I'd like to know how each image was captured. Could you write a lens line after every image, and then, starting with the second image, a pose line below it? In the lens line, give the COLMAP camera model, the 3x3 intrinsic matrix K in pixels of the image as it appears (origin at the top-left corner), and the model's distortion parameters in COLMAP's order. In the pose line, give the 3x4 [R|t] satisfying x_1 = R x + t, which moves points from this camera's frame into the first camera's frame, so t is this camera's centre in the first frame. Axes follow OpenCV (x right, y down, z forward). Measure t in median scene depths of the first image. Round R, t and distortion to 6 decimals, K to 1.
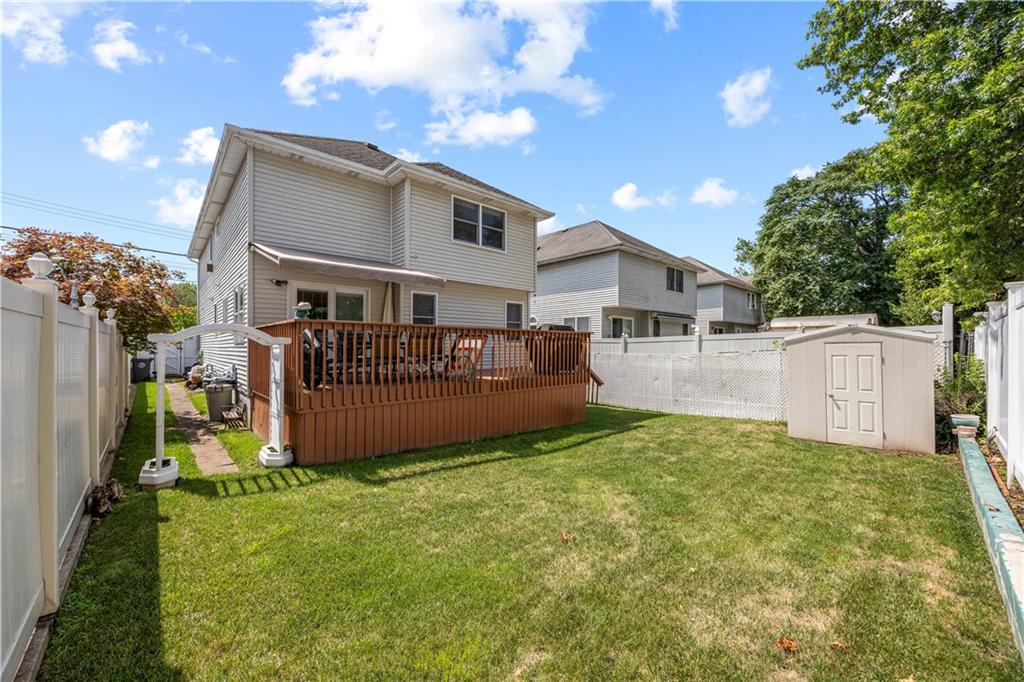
lens RADIAL K [[396.0, 0, 508.7], [0, 396.0, 339.1], [0, 0, 1]] dist [-0.001132, -0.000161]
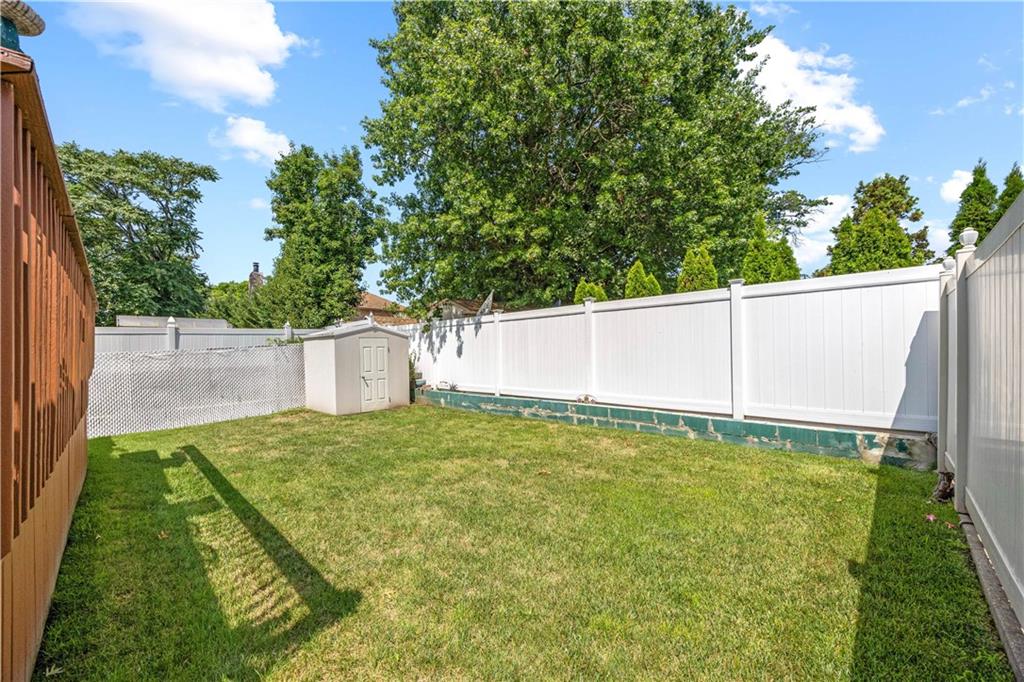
lens RADIAL K [[396.0, 0, 508.7], [0, 396.0, 349.9], [0, 0, 1]] dist [-0.001132, -0.000161]
pose [[-0.038048, 0.005125, 0.999263, -0.541822], [-0.005094, 0.999973, -0.005323, 0.056583], [-0.999263, -0.005293, -0.038021, 0.574611]]
